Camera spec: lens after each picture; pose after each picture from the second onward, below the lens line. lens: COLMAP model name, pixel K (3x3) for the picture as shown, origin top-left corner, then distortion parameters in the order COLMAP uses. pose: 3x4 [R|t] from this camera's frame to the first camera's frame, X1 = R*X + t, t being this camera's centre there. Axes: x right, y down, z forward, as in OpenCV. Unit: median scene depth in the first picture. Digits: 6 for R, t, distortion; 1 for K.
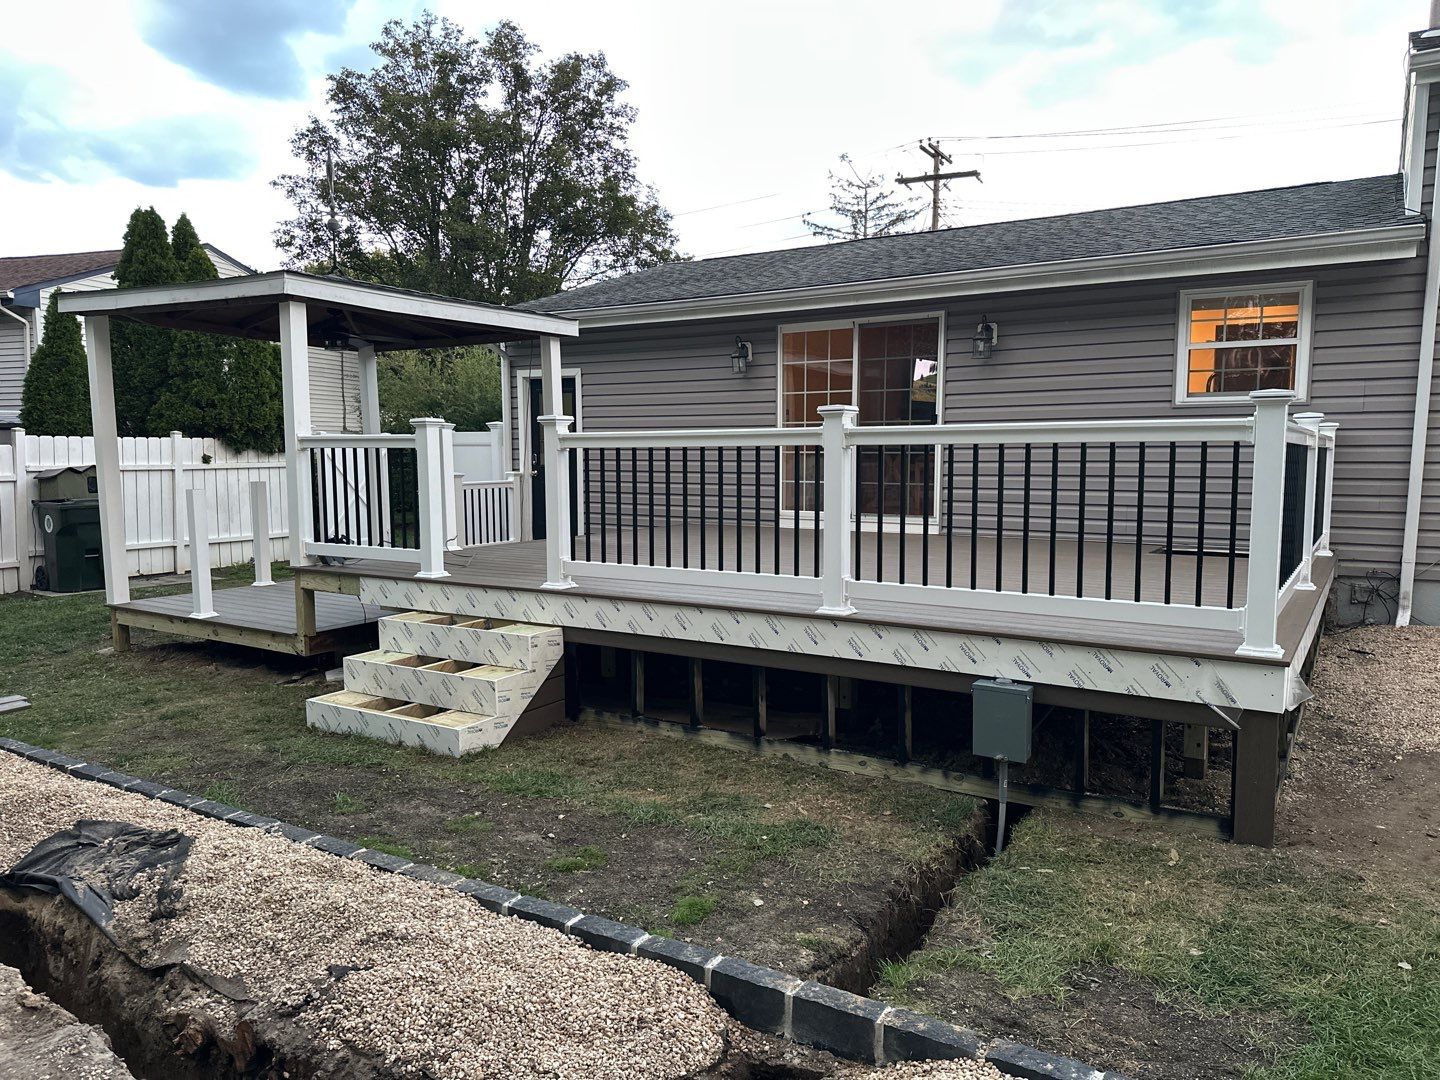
lens RADIAL K [[1001.0, 0, 728.3], [0, 1001.0, 559.9], [0, 0, 1]] dist [0.060069, -0.075437]
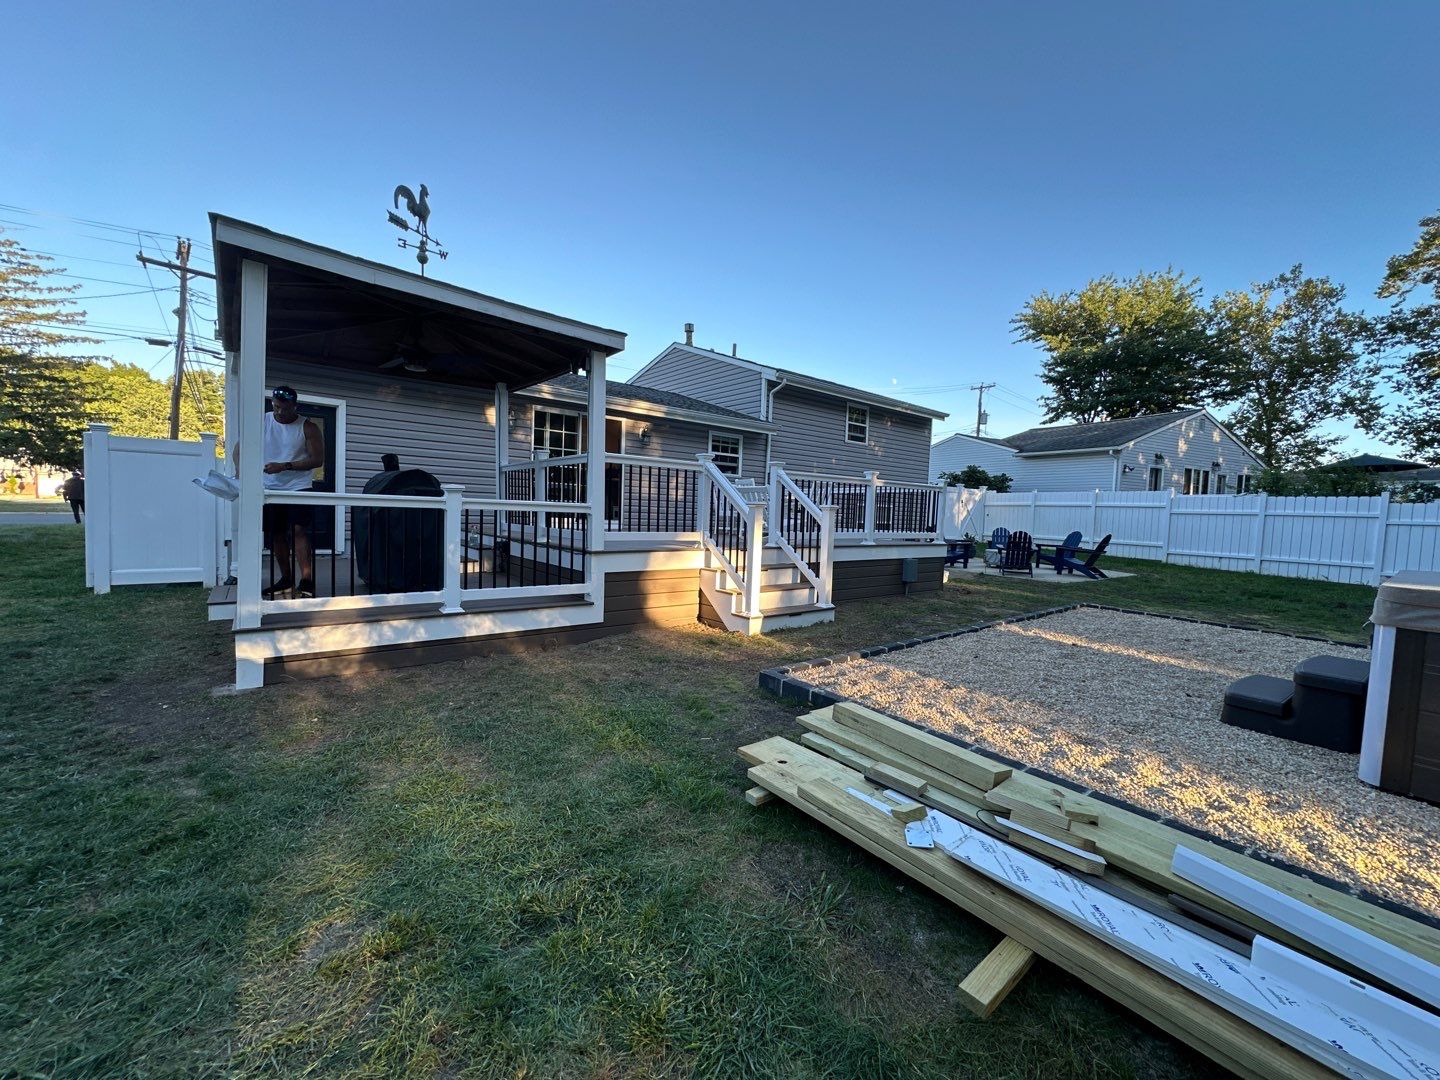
lens RADIAL K [[570.4, 0, 718.6], [0, 570.4, 548.1], [0, 0, 1]] dist [-0.005500, 0.000802]
pose [[0.321694, -0.046623, 0.945695, -0.569776], [0.067450, 0.997378, 0.026227, -0.002703], [-0.944438, 0.055350, 0.323995, 0.319918]]
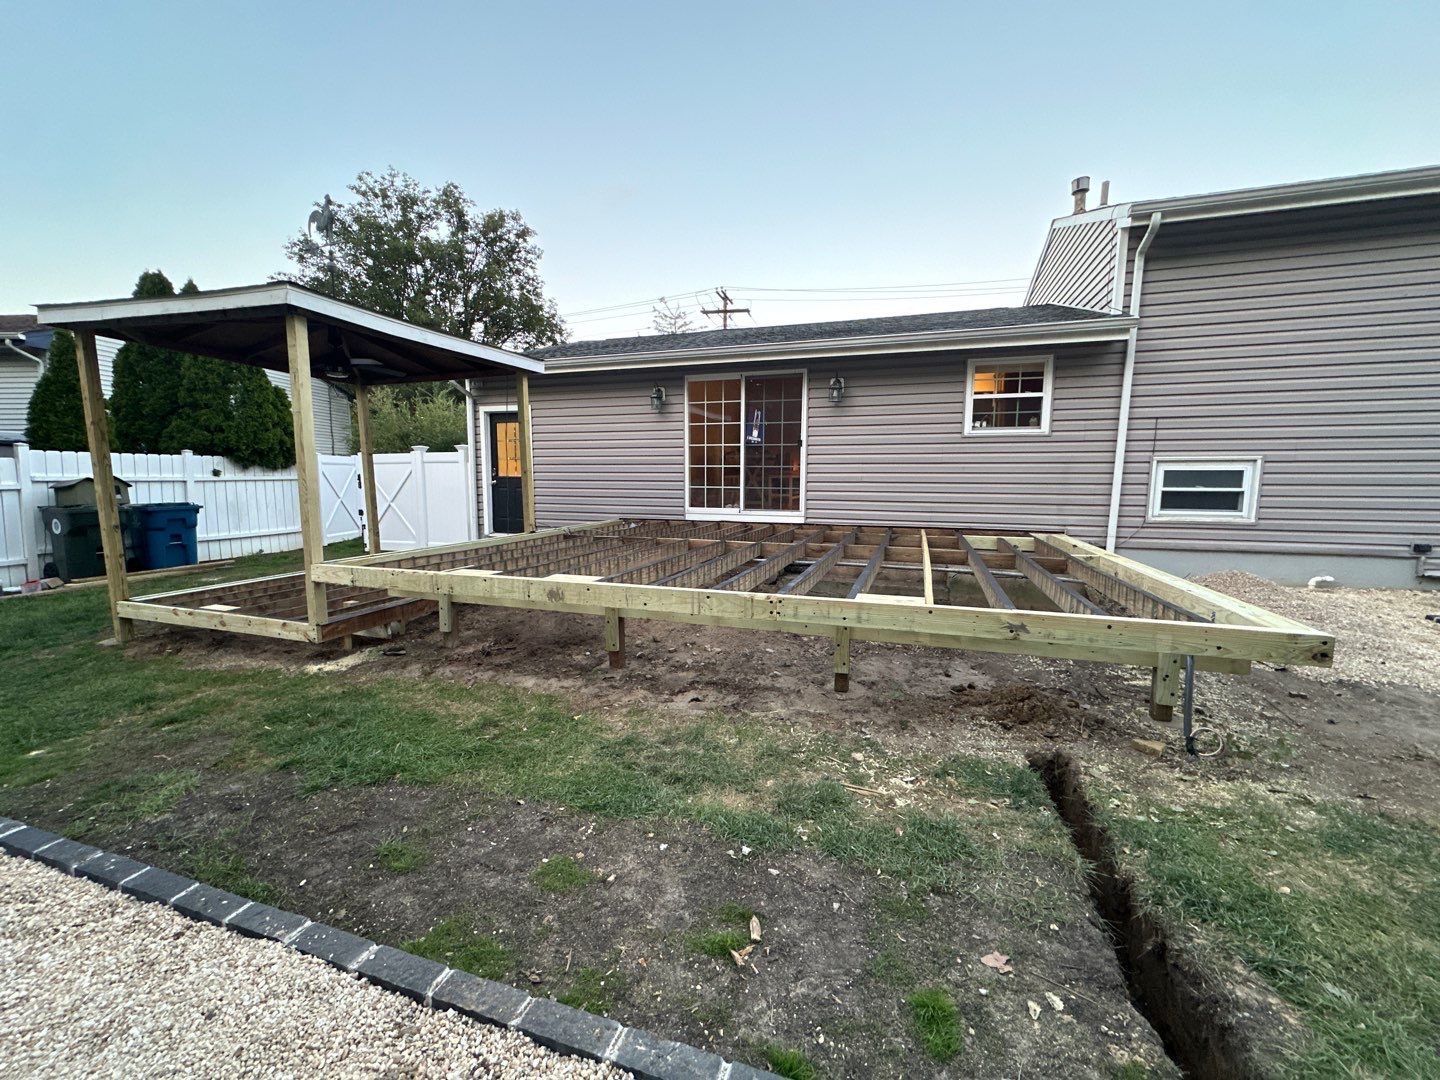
lens RADIAL K [[570.4, 0, 721.9], [0, 570.4, 542.8], [0, 0, 1]] dist [-0.005500, 0.000802]
pose [[0.970943, -0.023825, 0.238123, -0.072989], [0.021875, 0.999702, 0.010830, -0.005788], [-0.238310, -0.005307, 0.971175, 0.158580]]
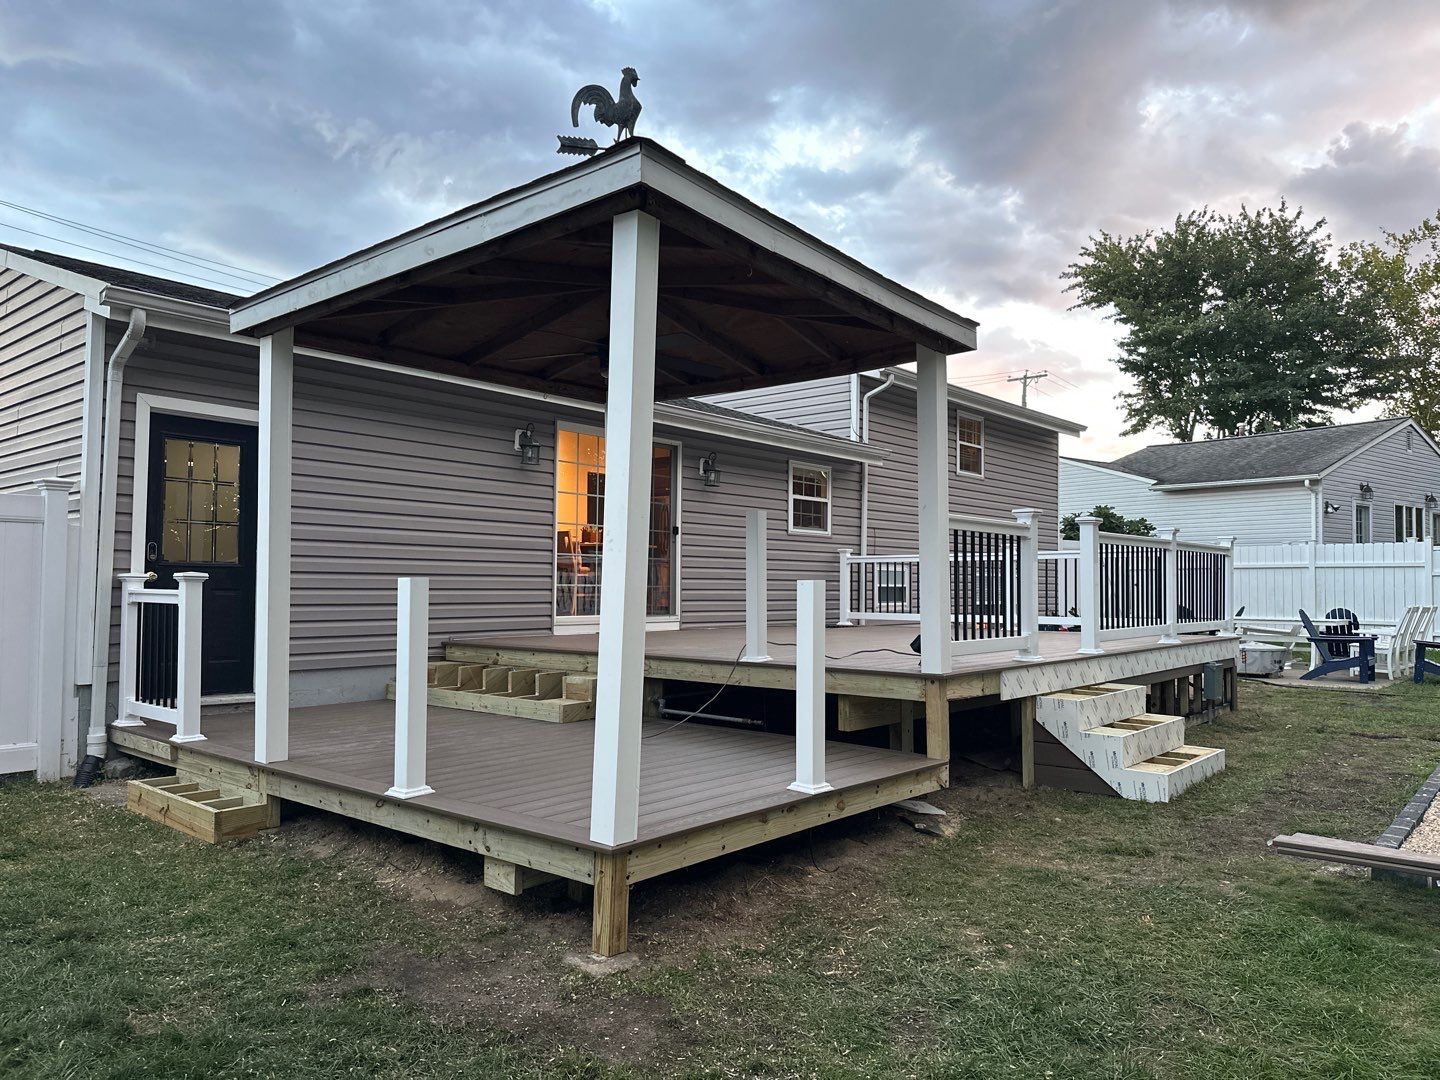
lens RADIAL K [[1001.0, 0, 722.9], [0, 1001.0, 554.9], [0, 0, 1]] dist [0.060069, -0.075437]
pose [[0.139323, 0.035666, 0.989605, -0.652263], [0.101466, 0.993577, -0.050094, -0.034344], [-0.985035, 0.107390, 0.134809, 0.555334]]
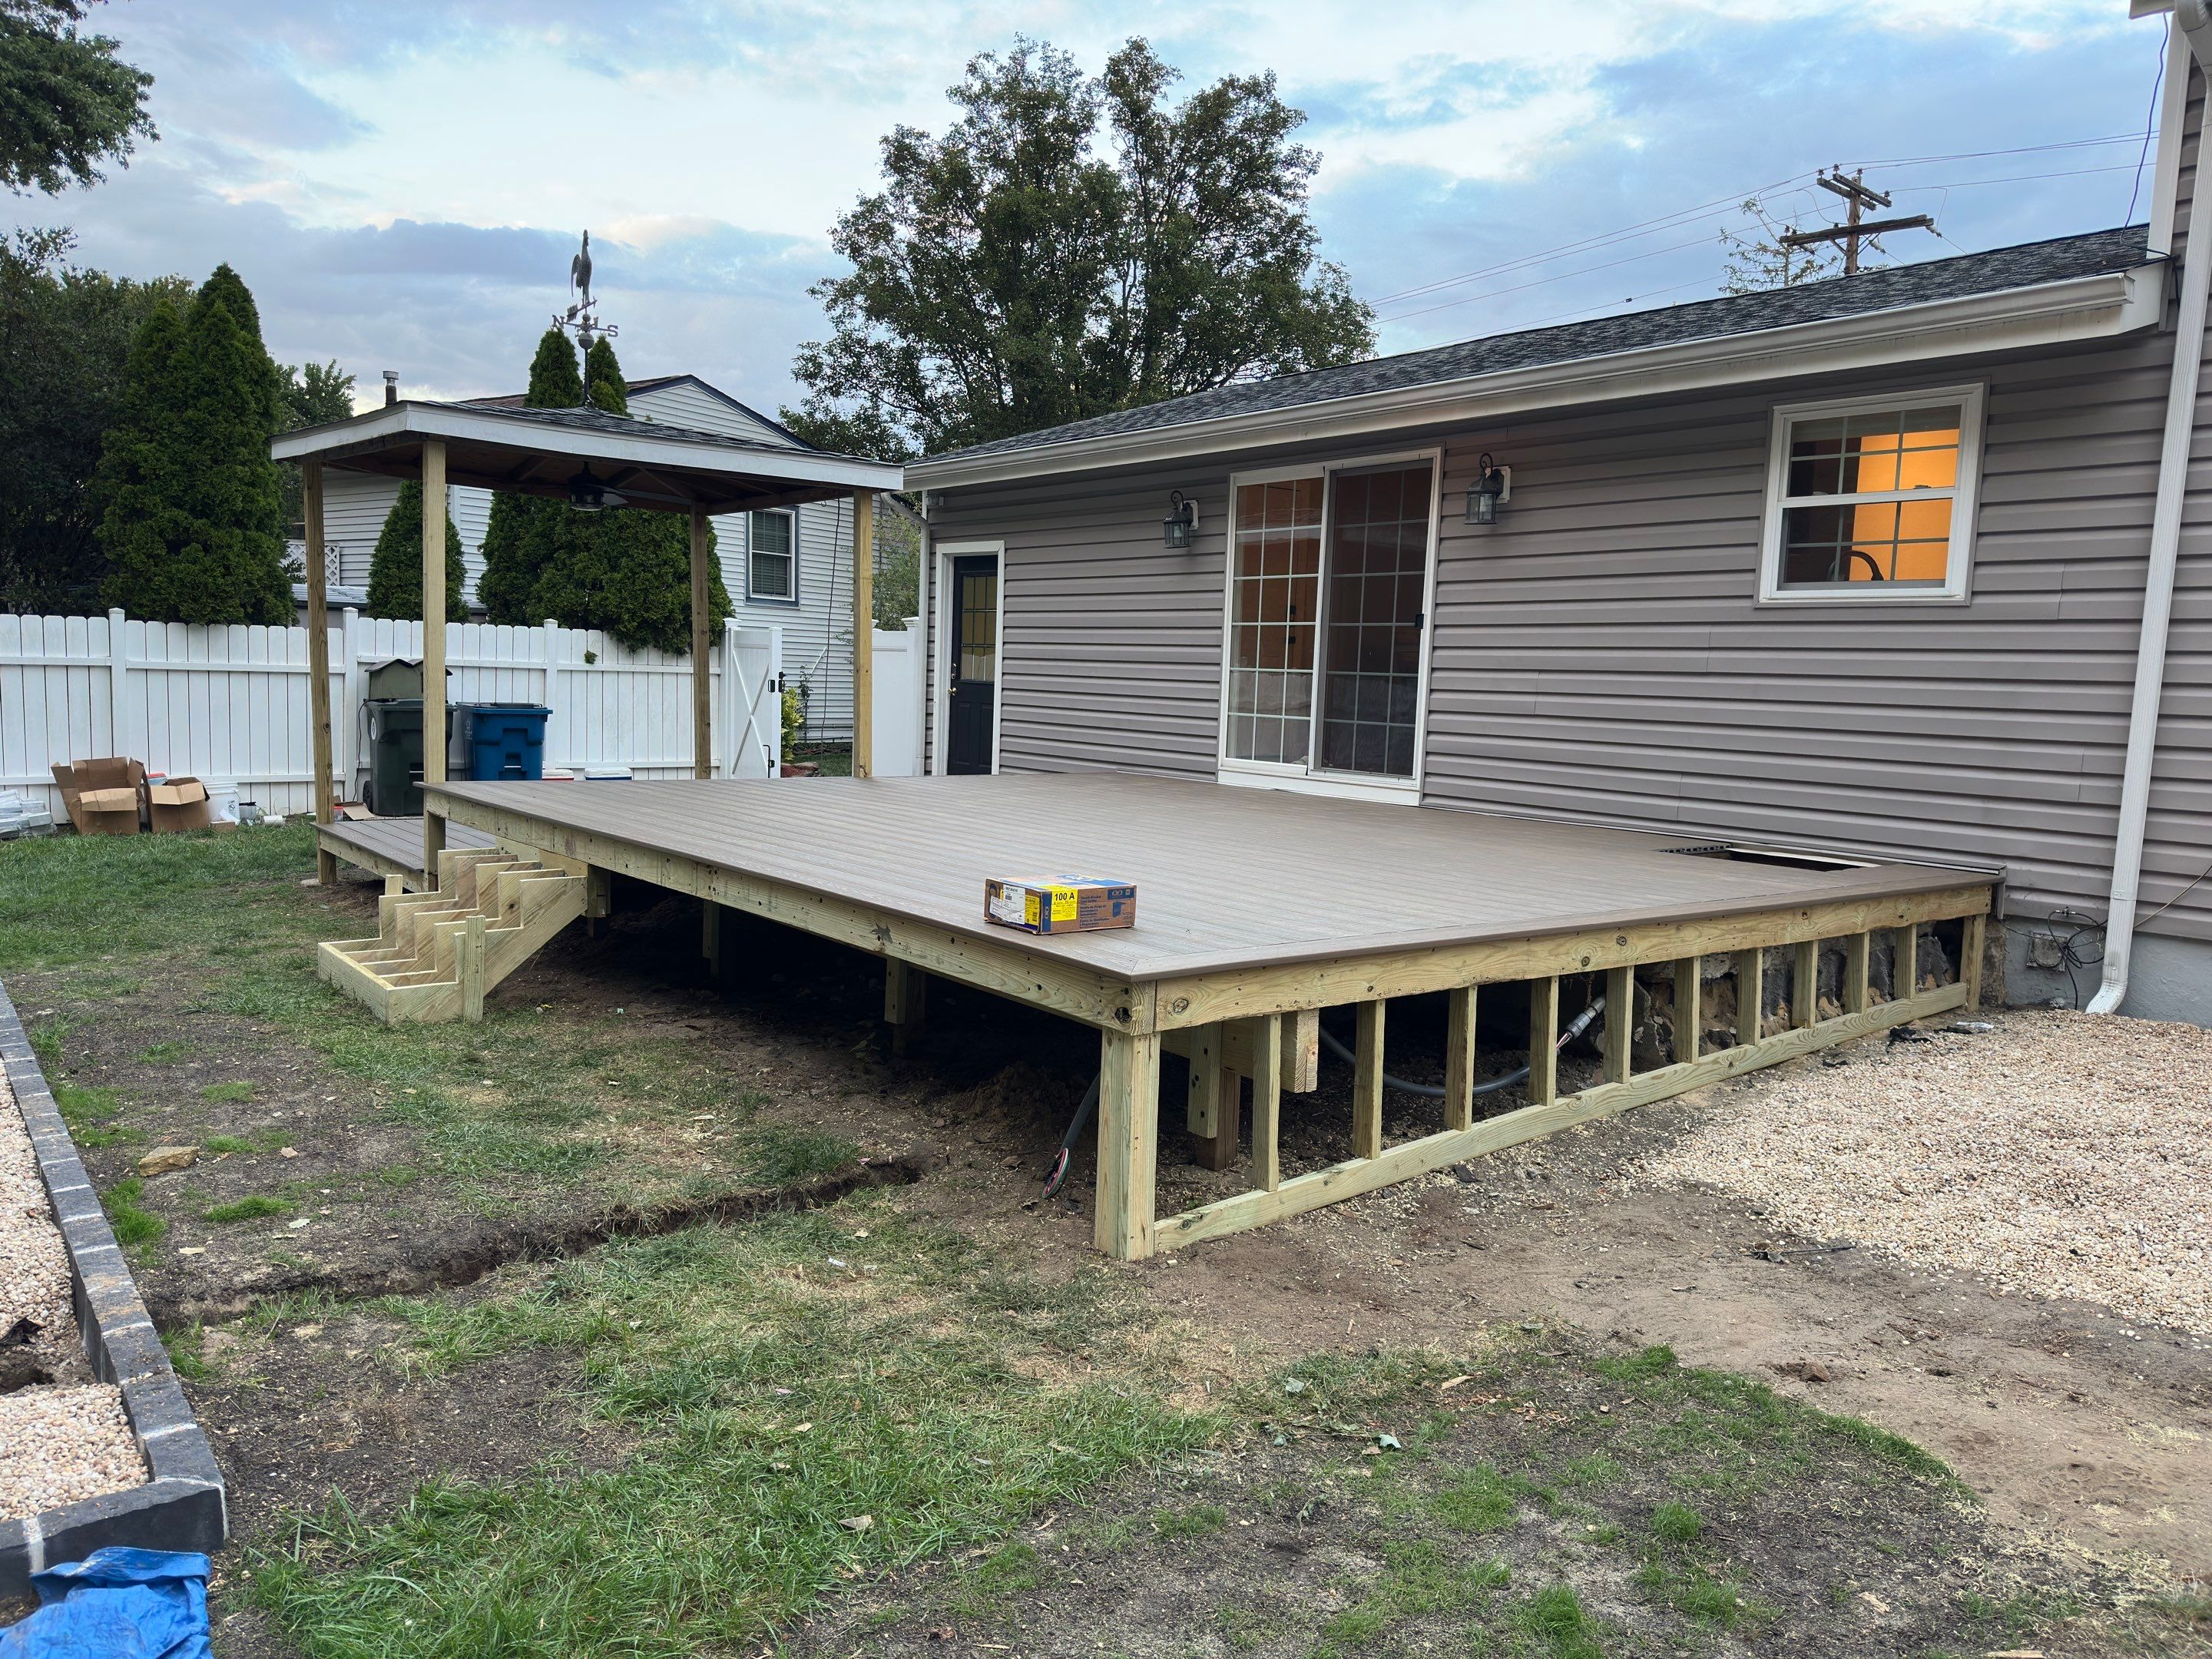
lens RADIAL K [[1537.6, 0, 1116.2], [0, 1537.6, 848.9], [0, 0, 1]] dist [0.060069, -0.075437]
pose [[0.945675, 0.071894, -0.317066, 0.238565], [-0.072445, 0.997322, 0.010065, 0.003530], [0.316941, 0.013451, 0.948350, 0.021916]]
